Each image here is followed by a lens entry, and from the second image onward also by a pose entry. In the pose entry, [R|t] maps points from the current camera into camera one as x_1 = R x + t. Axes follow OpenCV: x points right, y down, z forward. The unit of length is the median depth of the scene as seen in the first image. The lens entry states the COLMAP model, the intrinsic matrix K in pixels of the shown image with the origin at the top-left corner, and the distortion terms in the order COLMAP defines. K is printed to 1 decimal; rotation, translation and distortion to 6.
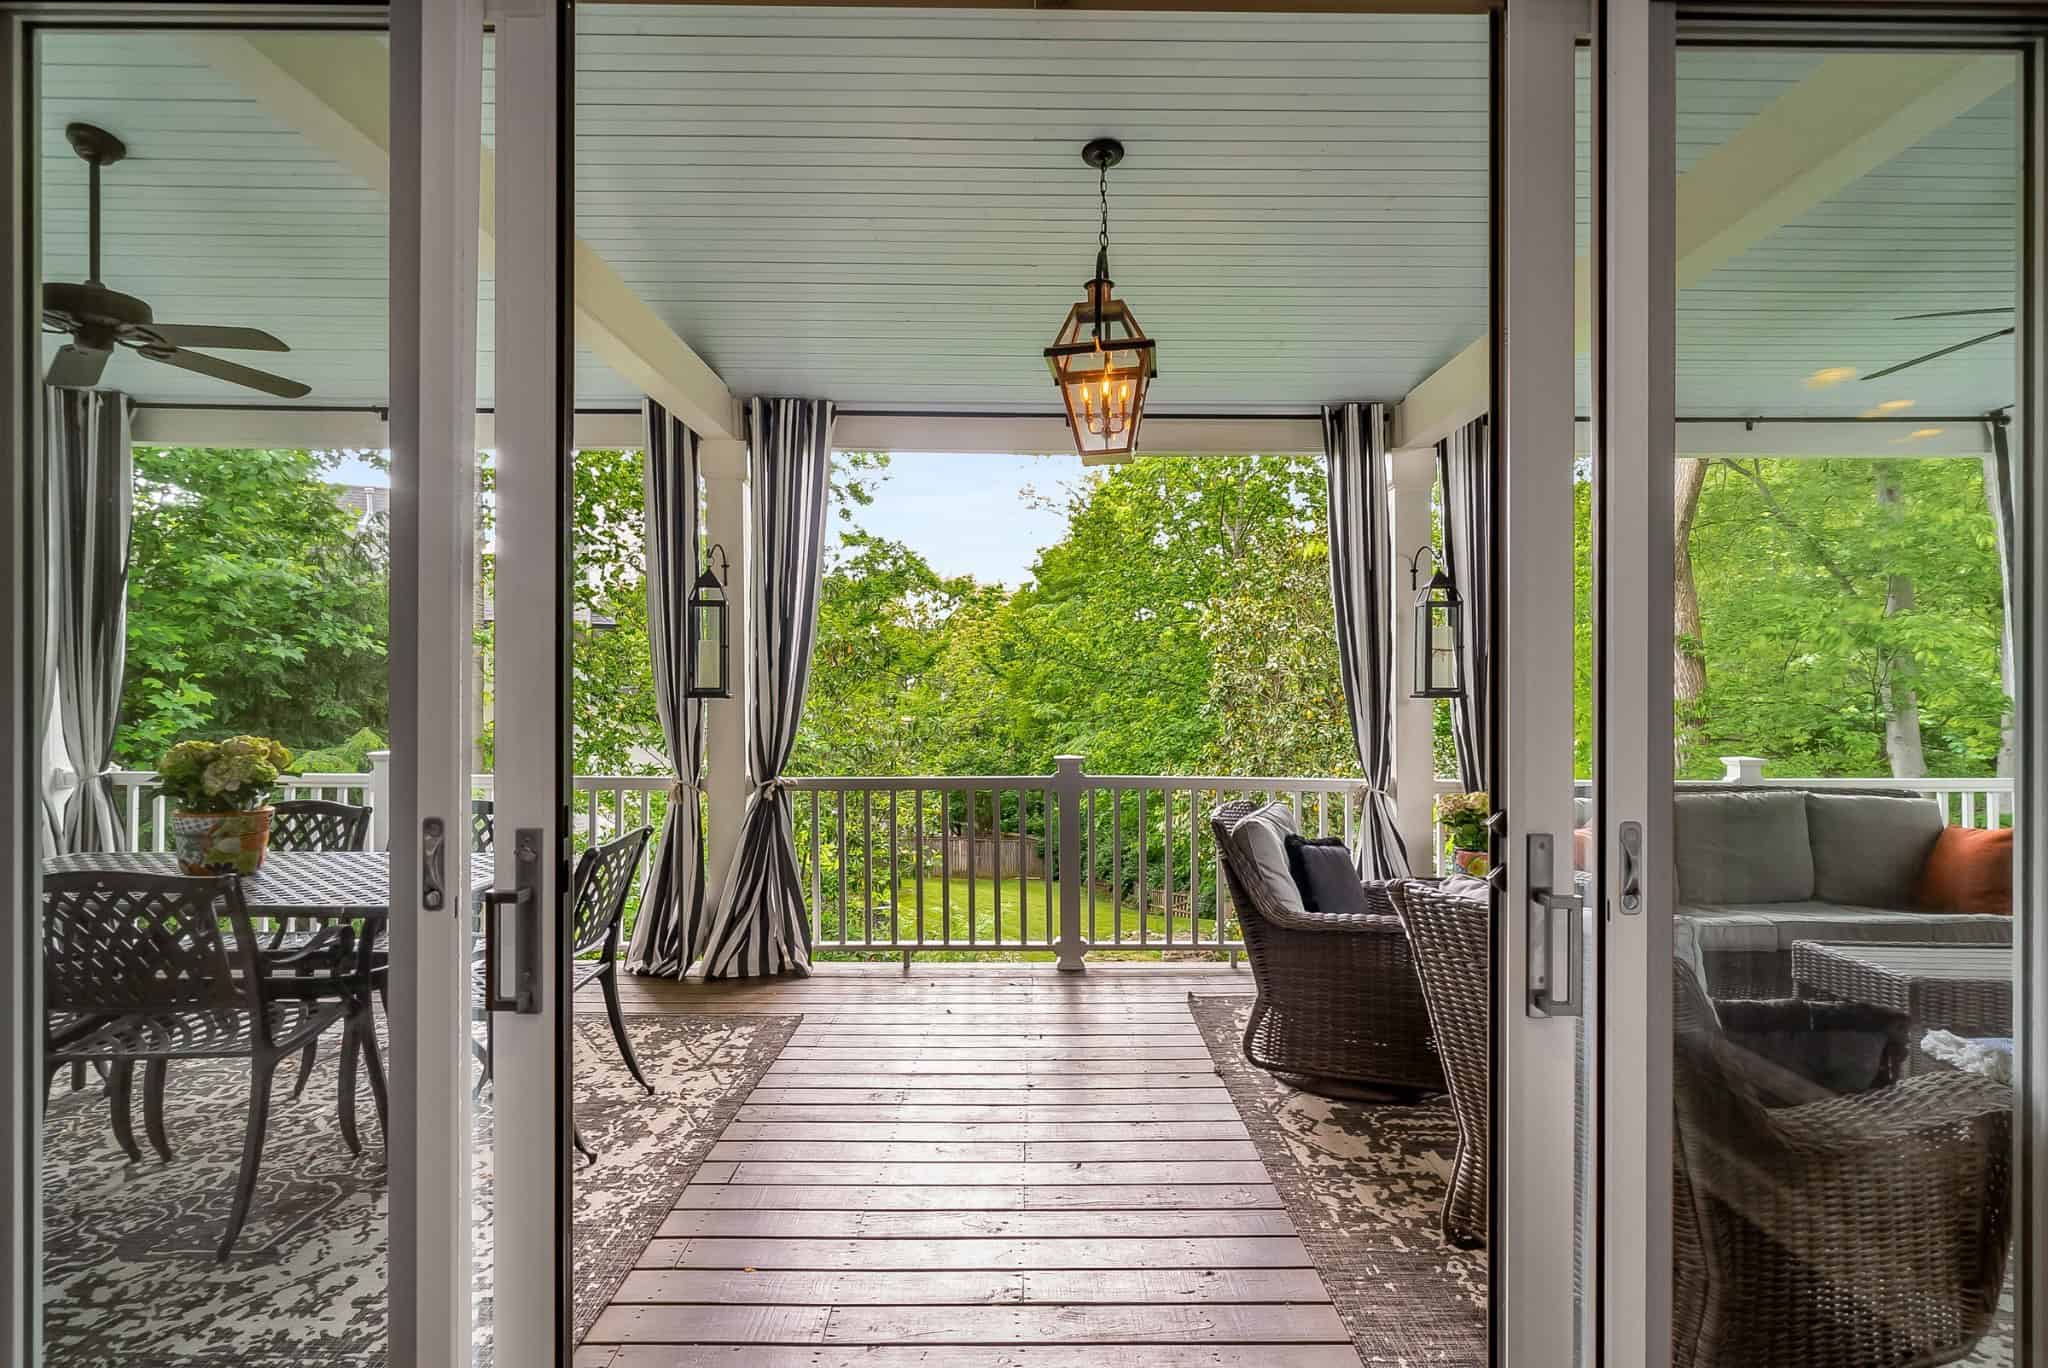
lens RADIAL K [[1063.2, 0, 1035.0], [0, 1063.2, 680.8], [0, 0, 1]] dist [-0.000100, 0.001520]
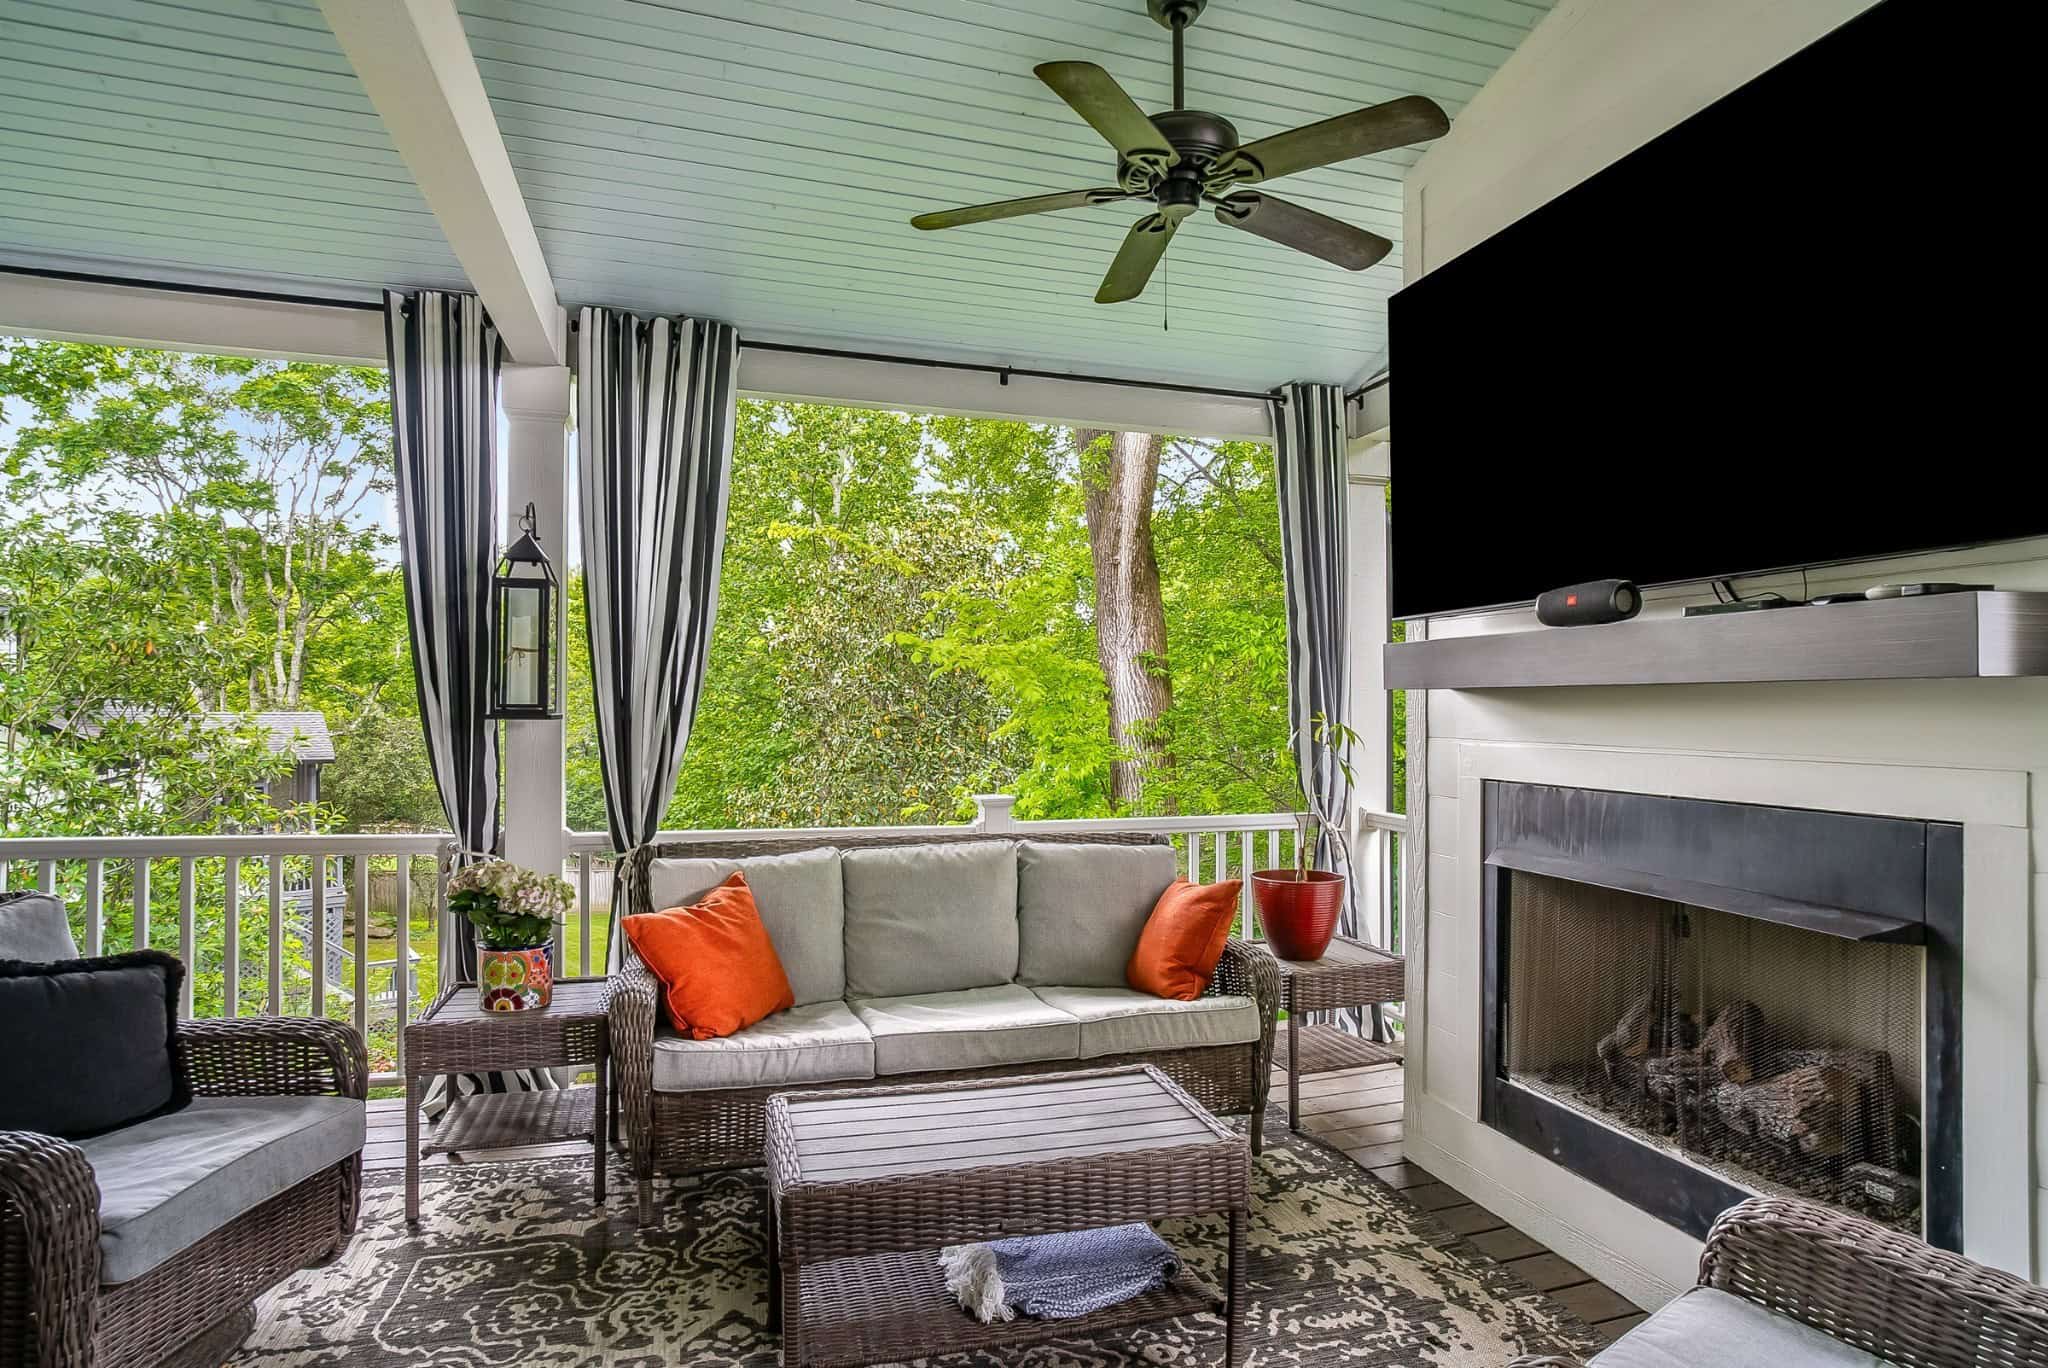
lens RADIAL K [[1053.8, 0, 1024.0], [0, 1053.8, 684.0], [0, 0, 1]] dist [-0.054774, 0.000370]
pose [[0.961346, 0.014007, 0.274988, 0.496820], [-0.010228, 0.999833, -0.015171, 0.002114], [-0.275154, 0.011772, 0.961328, 0.252132]]
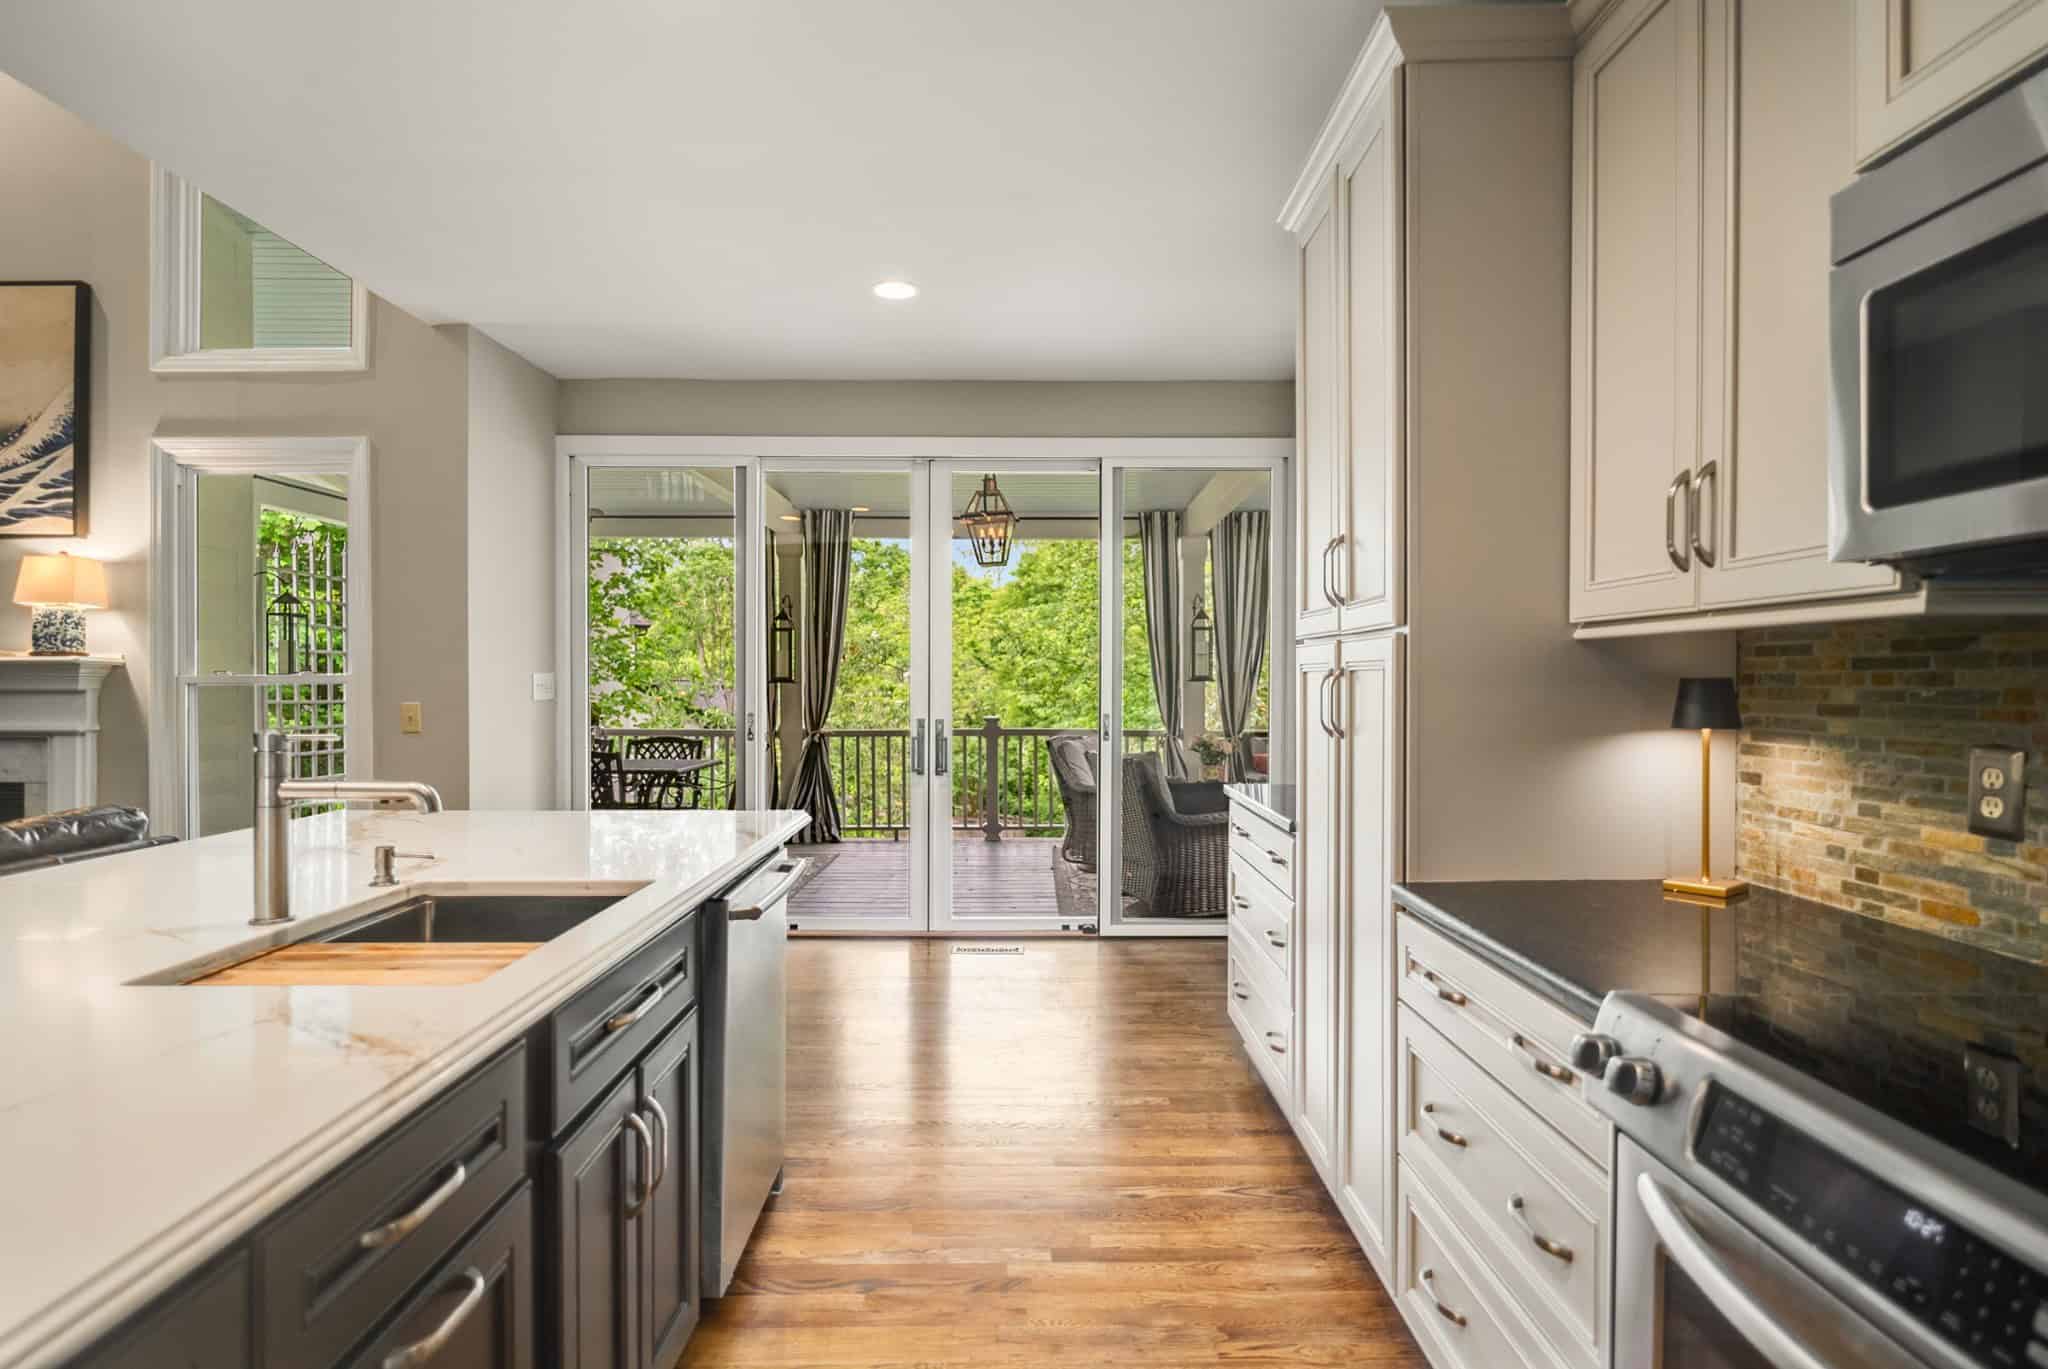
lens RADIAL K [[1078.5, 0, 1058.8], [0, 1078.5, 686.2], [0, 0, 1]] dist [0.000085, 0.000252]
pose [[0.999754, -0.001517, 0.022132, 0.102968], [0.001257, 0.999930, 0.011786, 0.001492], [-0.022148, -0.011755, 0.999686, -0.748237]]
